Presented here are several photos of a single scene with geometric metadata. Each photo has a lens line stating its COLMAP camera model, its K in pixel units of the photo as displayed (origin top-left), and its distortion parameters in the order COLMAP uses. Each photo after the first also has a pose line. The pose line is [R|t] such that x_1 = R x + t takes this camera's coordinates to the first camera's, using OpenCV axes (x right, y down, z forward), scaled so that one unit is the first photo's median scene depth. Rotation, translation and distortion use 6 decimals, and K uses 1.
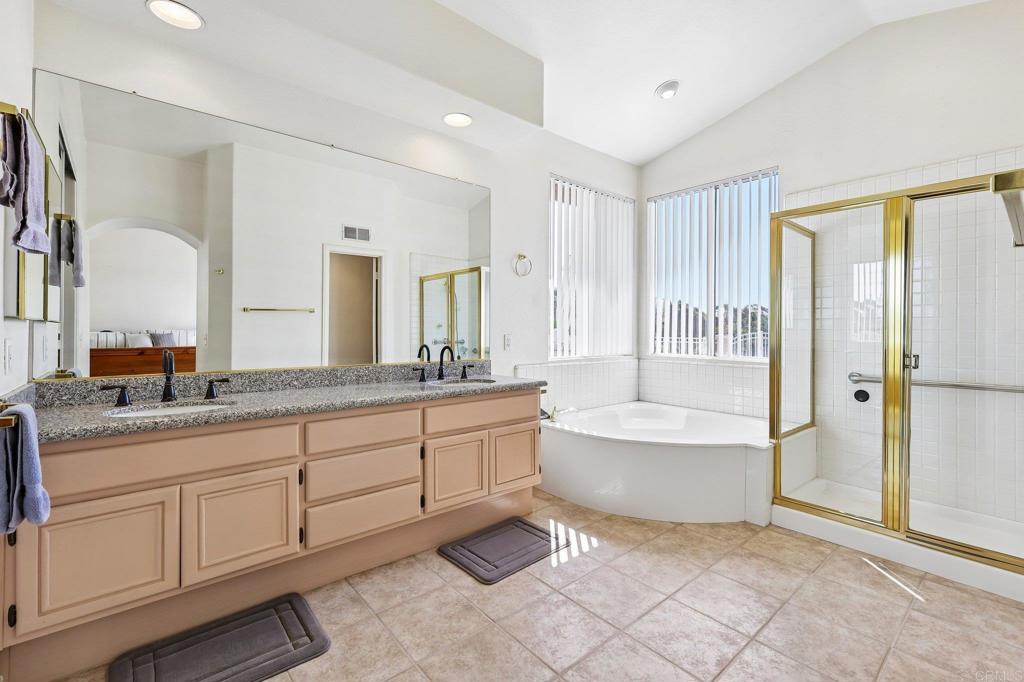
lens RADIAL K [[451.2, 0, 517.1], [0, 451.2, 338.8], [0, 0, 1]] dist [-0.007385, 0.000638]
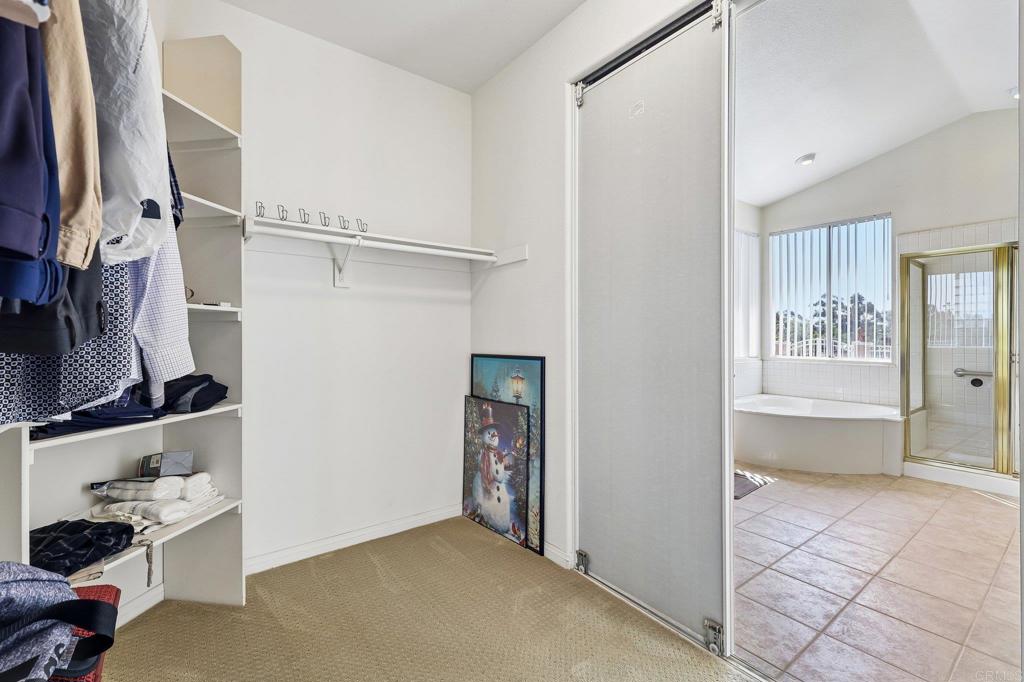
lens RADIAL K [[451.2, 0, 510.3], [0, 451.2, 338.1], [0, 0, 1]] dist [-0.007385, 0.000638]
pose [[0.997695, -0.002916, -0.067798, -0.469954], [0.001701, 0.999837, -0.017970, 0.006133], [0.067839, 0.017813, 0.997537, -0.404513]]
